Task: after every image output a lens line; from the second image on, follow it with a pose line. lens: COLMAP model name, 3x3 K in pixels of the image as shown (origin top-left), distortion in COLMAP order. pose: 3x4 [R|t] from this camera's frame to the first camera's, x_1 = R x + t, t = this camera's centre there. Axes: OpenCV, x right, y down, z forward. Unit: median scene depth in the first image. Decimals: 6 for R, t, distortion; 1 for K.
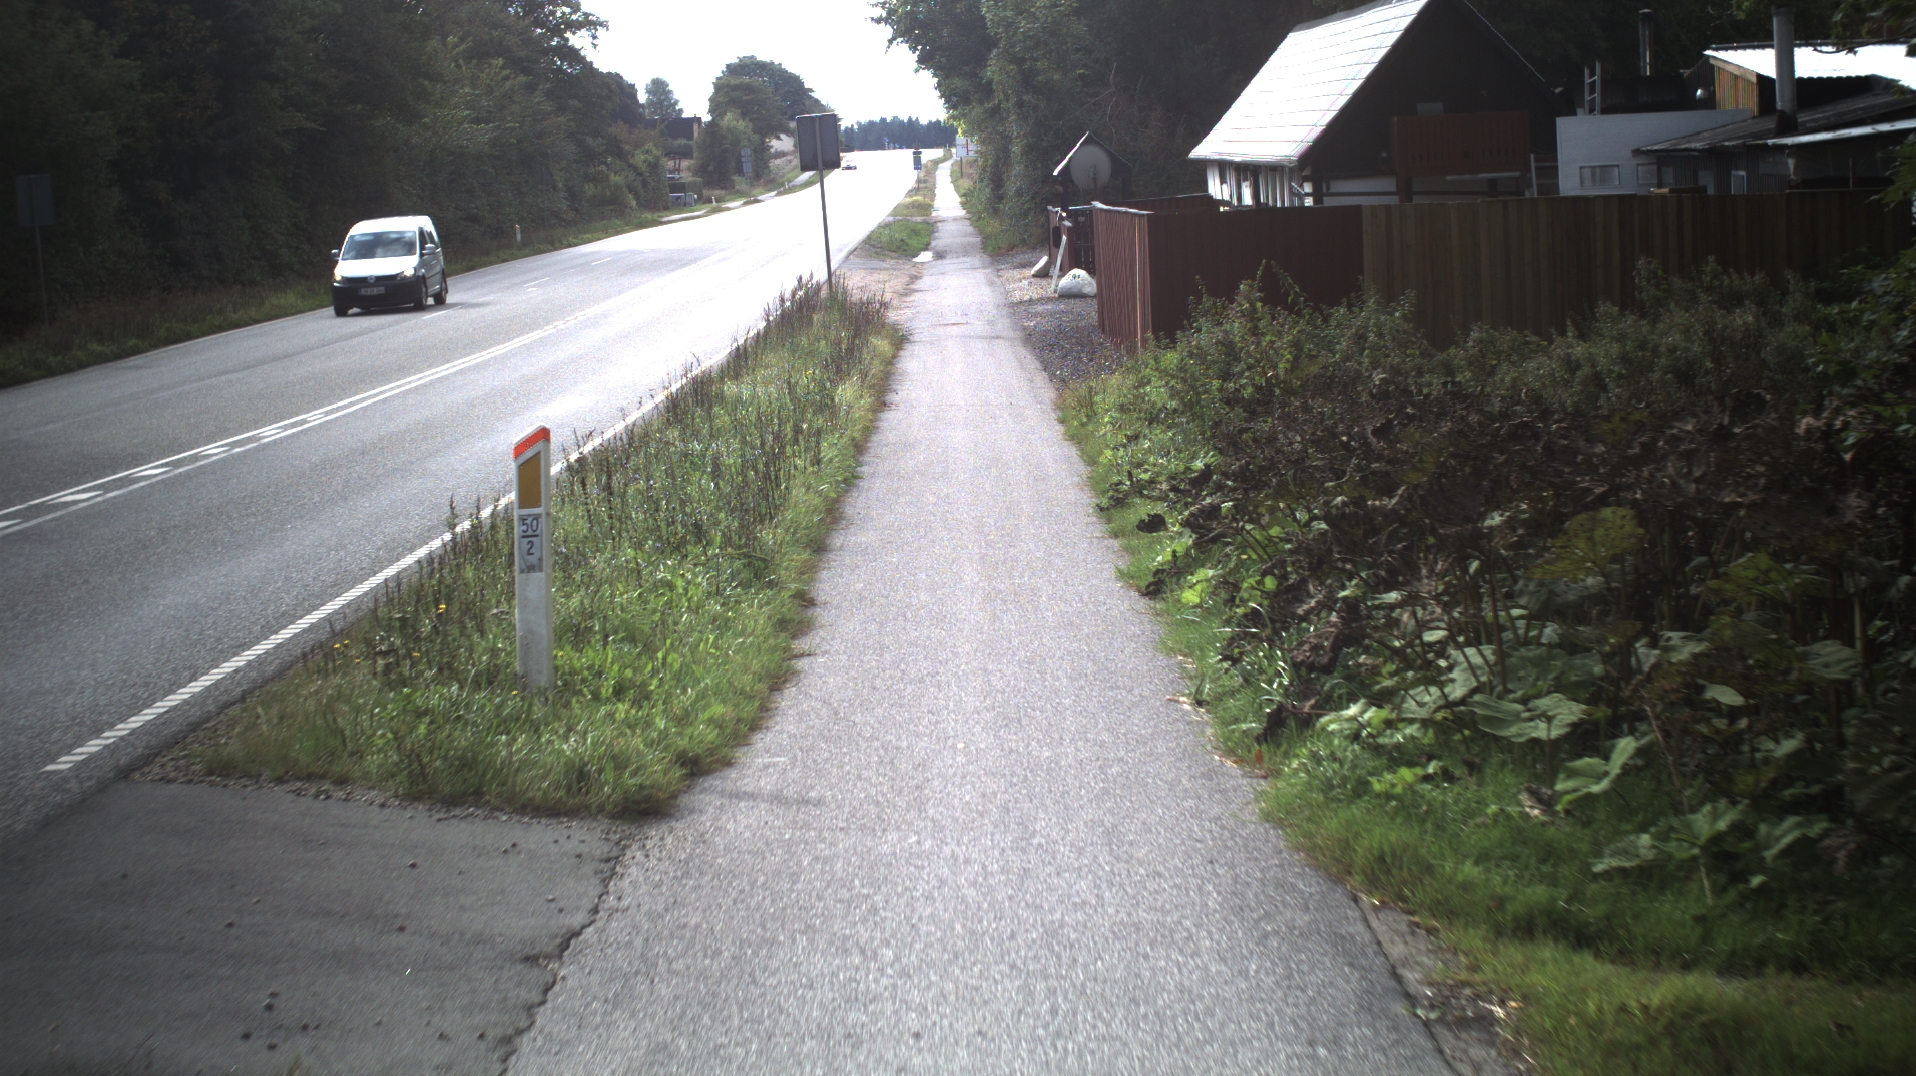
lens RADIAL K [[3498.4, 0, 958.0], [0, 3498.4, 538.0], [0, 0, 1]] dist [-0.252043, 0.104499]
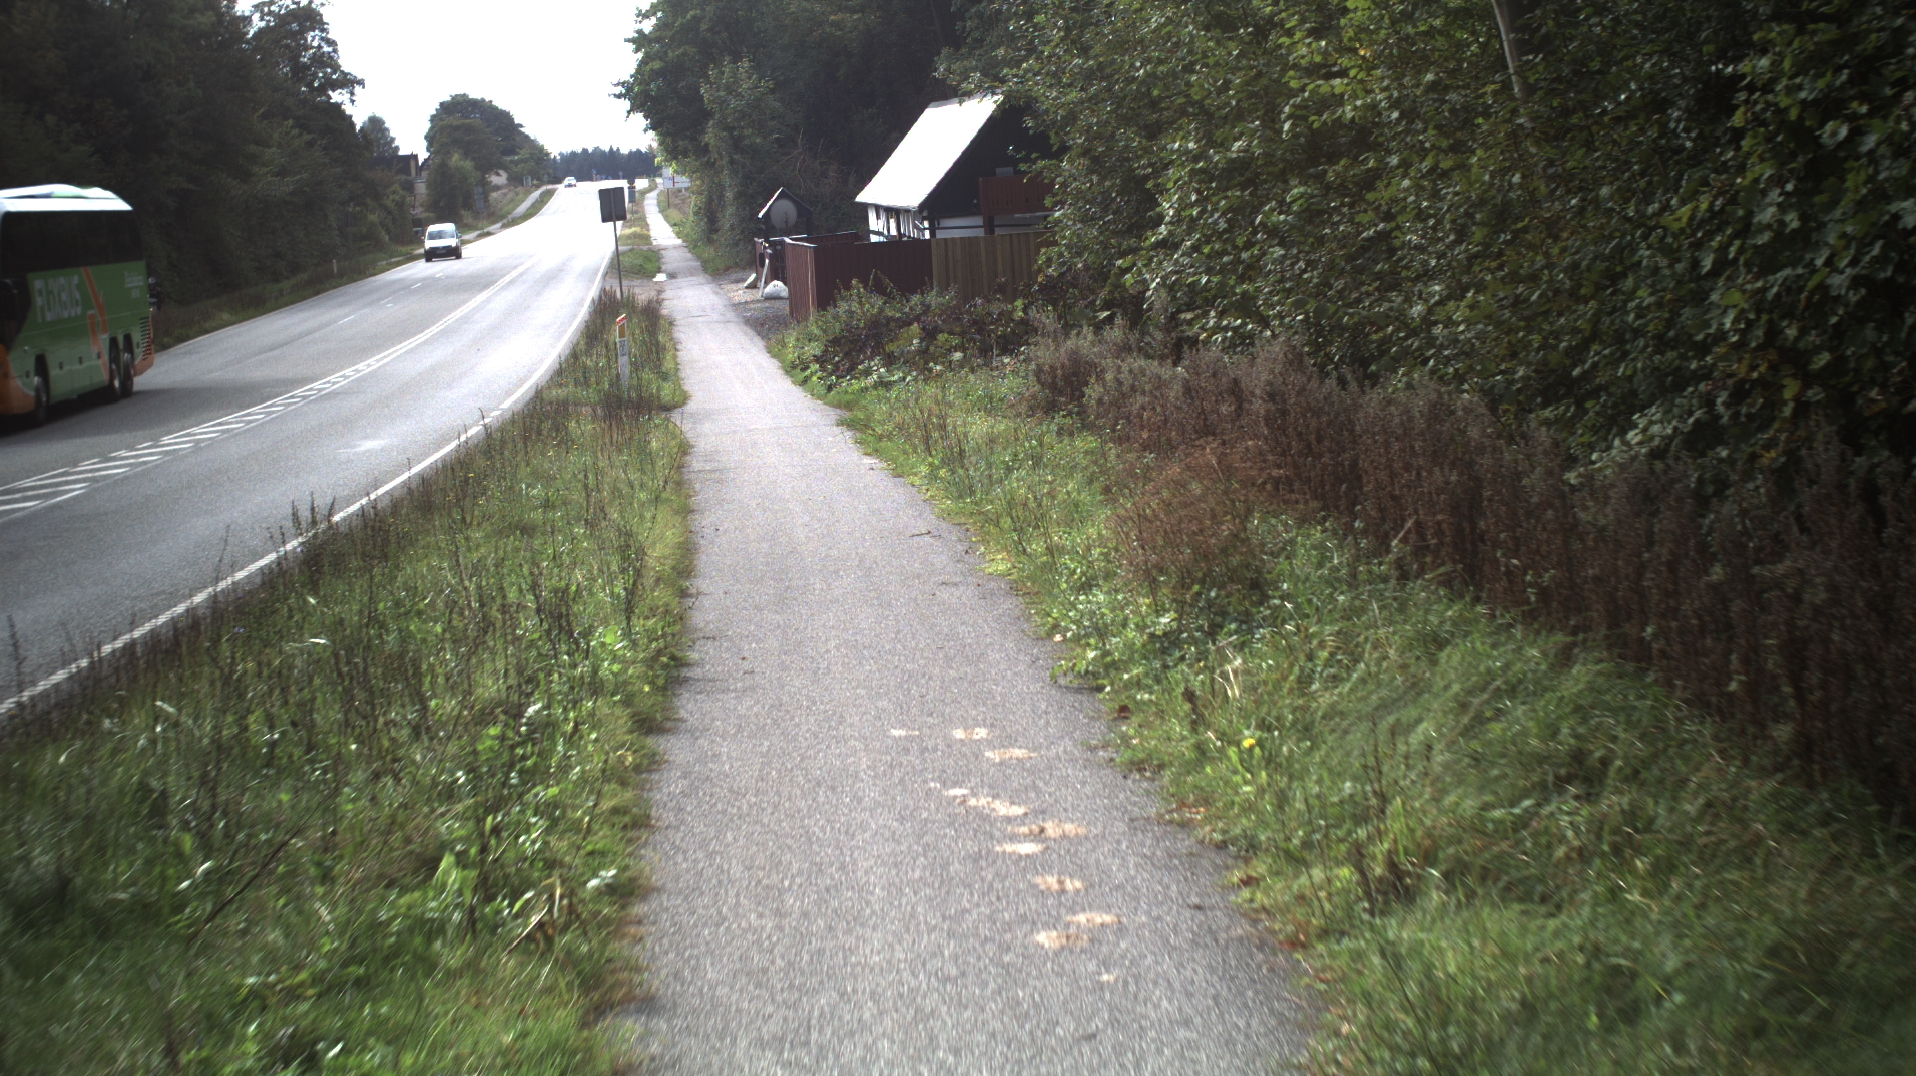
lens RADIAL K [[3498.4, 0, 958.0], [0, 3498.4, 538.0], [0, 0, 1]] dist [-0.252043, 0.104499]
pose [[0.996179, -0.024315, 0.083878, -0.012330], [0.024848, 0.999677, -0.005318, 0.032284], [-0.083722, 0.007382, 0.996462, -0.374070]]
